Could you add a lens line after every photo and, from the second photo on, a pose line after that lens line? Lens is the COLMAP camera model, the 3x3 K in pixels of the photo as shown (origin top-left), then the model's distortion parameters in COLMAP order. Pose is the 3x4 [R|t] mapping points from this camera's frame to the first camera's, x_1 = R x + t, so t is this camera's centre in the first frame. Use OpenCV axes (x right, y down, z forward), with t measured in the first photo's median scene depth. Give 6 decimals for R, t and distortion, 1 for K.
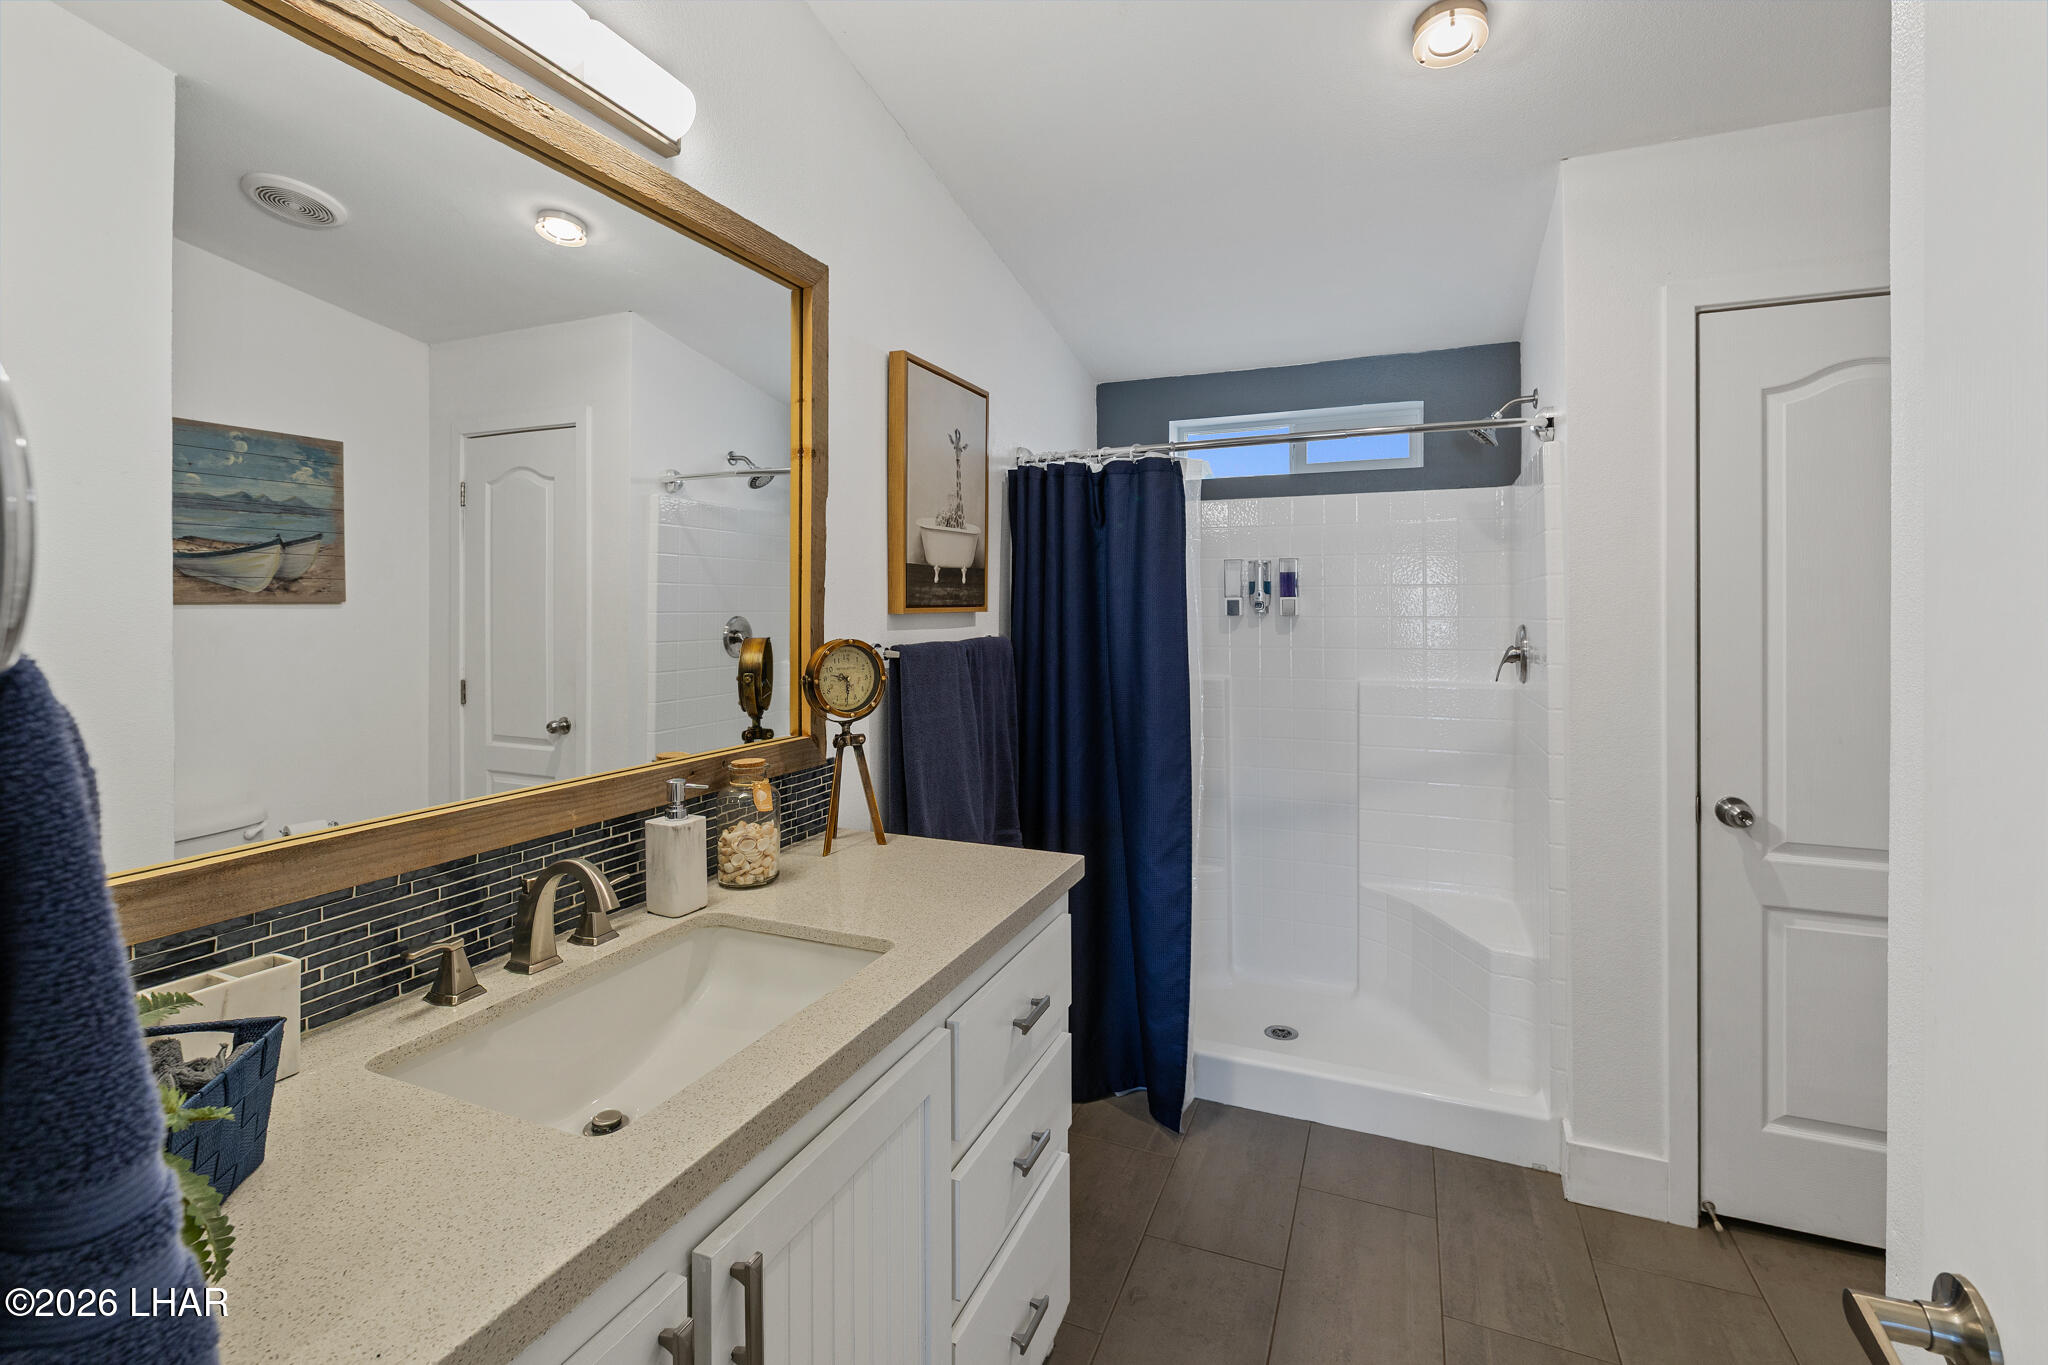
lens RADIAL K [[897.8, 0, 1030.0], [0, 897.8, 637.7], [0, 0, 1]] dist [-0.002230, -0.000139]
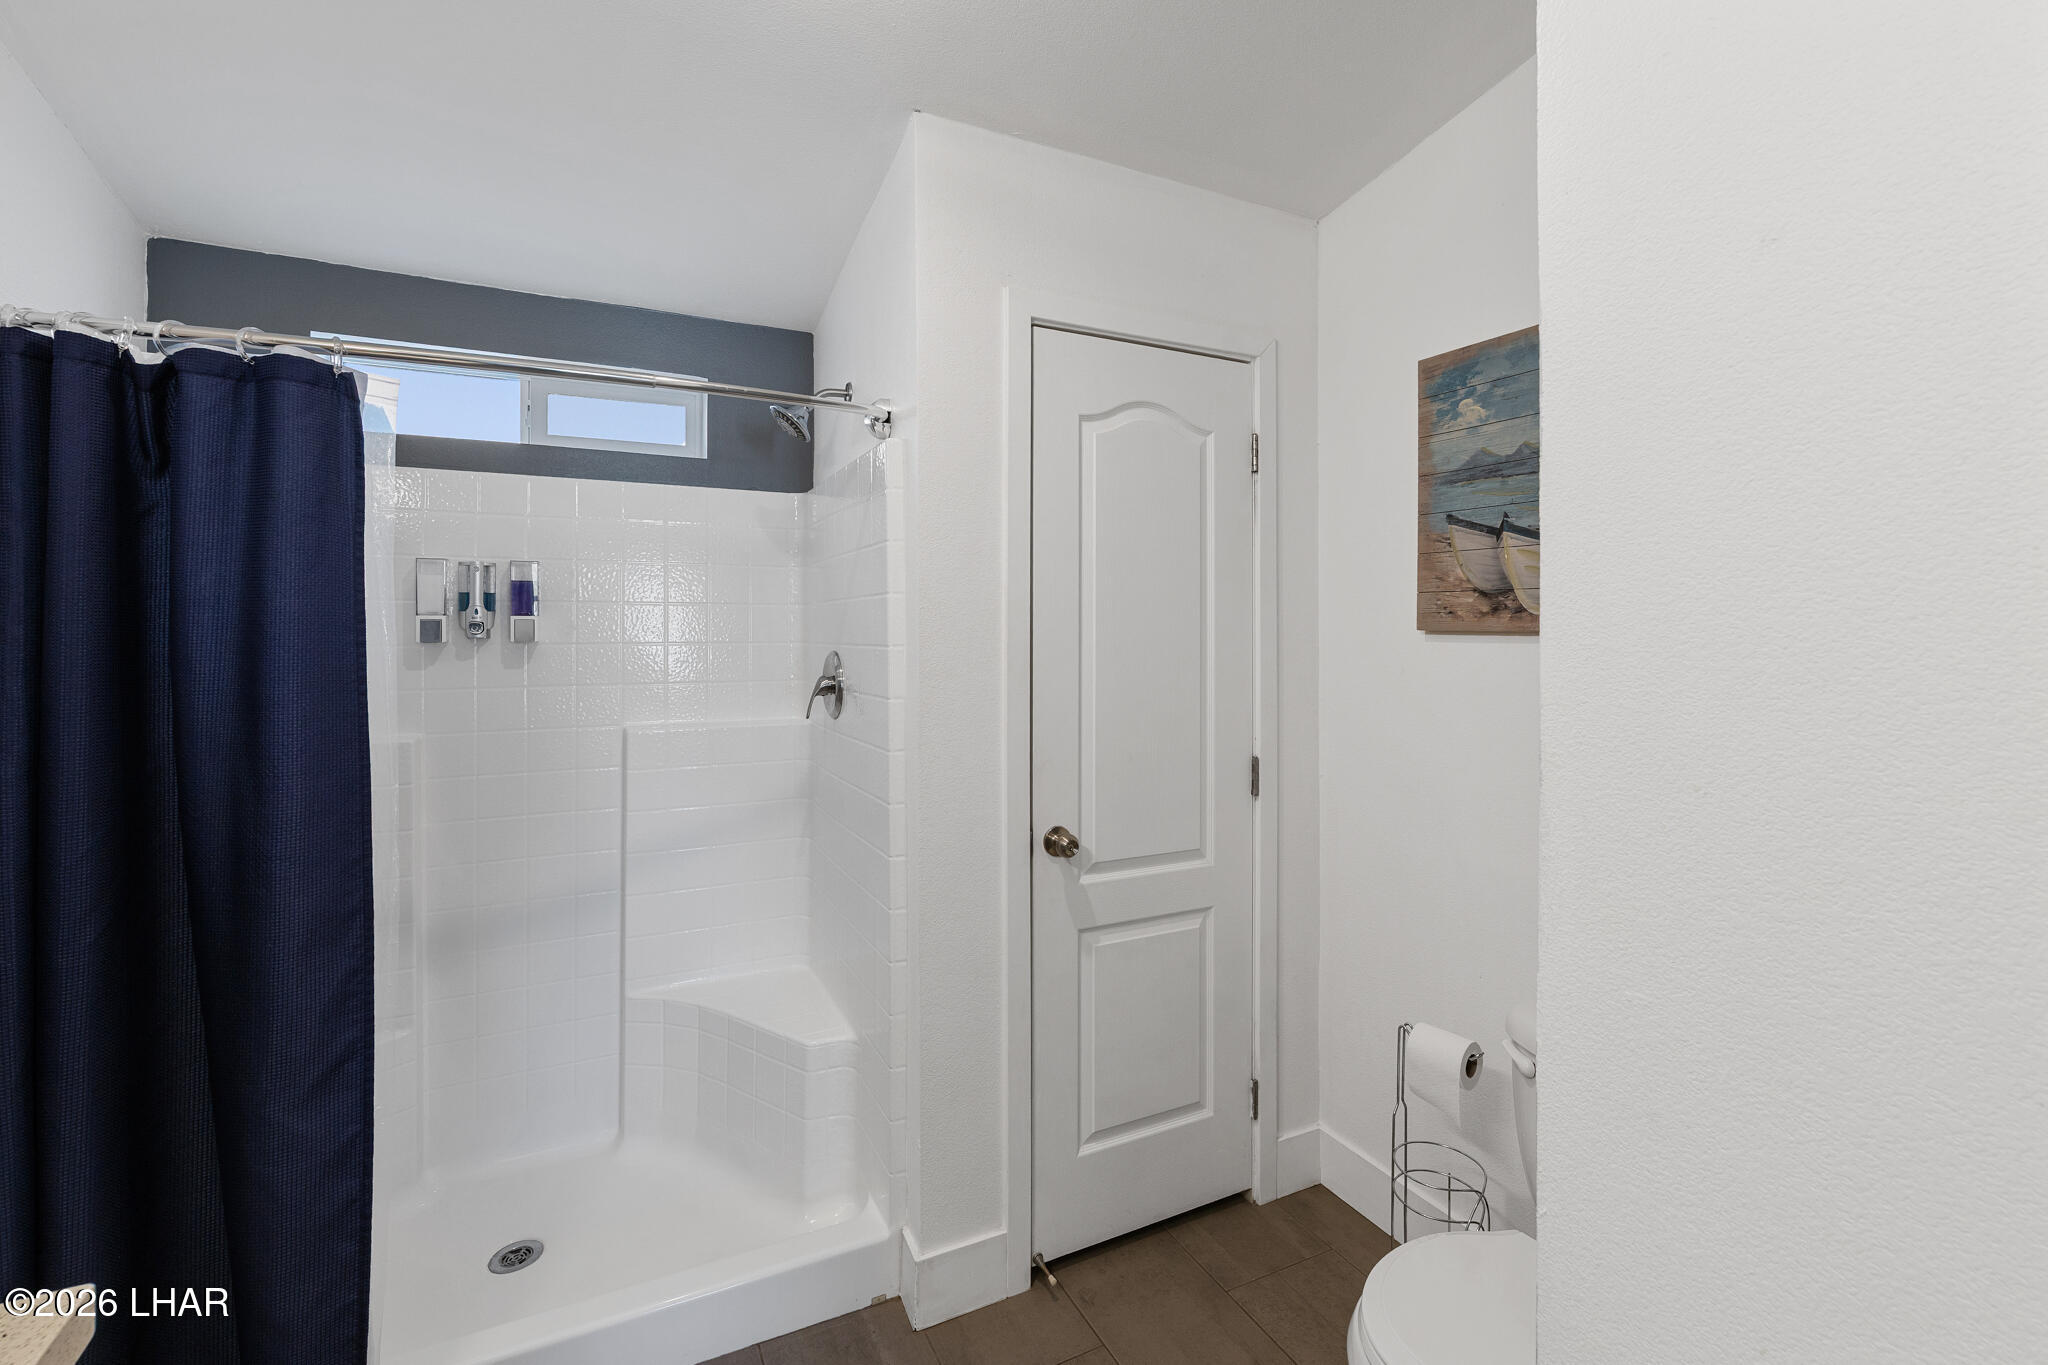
lens RADIAL K [[884.9, 0, 1027.6], [0, 884.9, 613.4], [0, 0, 1]] dist [-0.001662, -0.000313]
pose [[0.651565, 0.014007, 0.758464, 0.021806], [0.023646, 0.998969, -0.038761, -0.013274], [-0.758225, 0.043190, 0.650561, 0.303736]]
